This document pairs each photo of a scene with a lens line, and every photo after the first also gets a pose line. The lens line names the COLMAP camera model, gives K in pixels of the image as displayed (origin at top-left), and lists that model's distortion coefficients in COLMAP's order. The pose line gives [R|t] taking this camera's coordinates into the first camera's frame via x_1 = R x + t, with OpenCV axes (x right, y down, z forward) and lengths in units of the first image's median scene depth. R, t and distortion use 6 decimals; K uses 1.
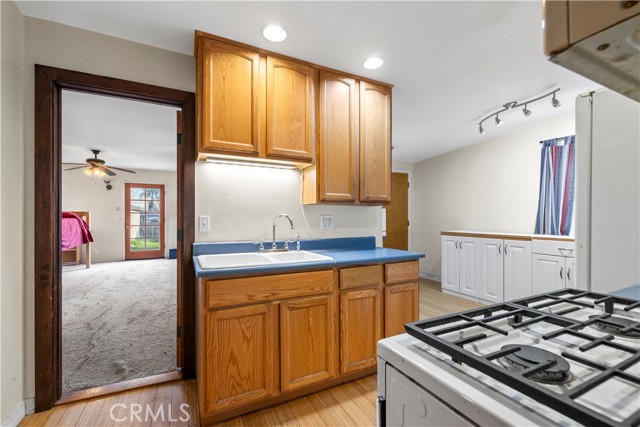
lens RADIAL K [[273.2, 0, 317.3], [0, 273.2, 217.2], [0, 0, 1]] dist [-0.000224, 0.000505]
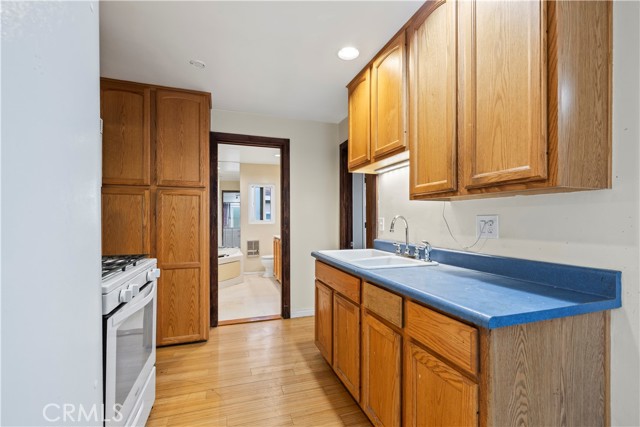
lens RADIAL K [[273.2, 0, 315.0], [0, 273.2, 219.1], [0, 0, 1]] dist [-0.000224, 0.000505]
pose [[-0.134288, -0.000212, -0.990942, 0.901052], [-0.001695, 0.999999, 0.000016, 0.002464], [0.990941, 0.001681, -0.134288, 0.946203]]
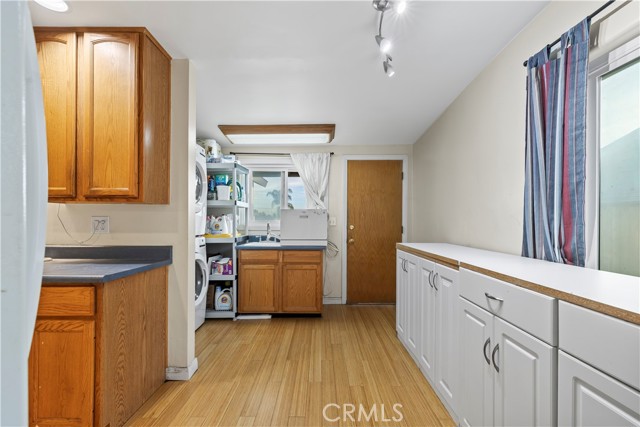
lens RADIAL K [[273.2, 0, 319.5], [0, 273.2, 219.7], [0, 0, 1]] dist [-0.000224, 0.000505]
pose [[0.896891, 0.004934, -0.442223, 1.282784], [-0.007829, 0.999958, -0.004721, 0.001555], [0.442182, 0.007696, 0.896893, 0.759015]]
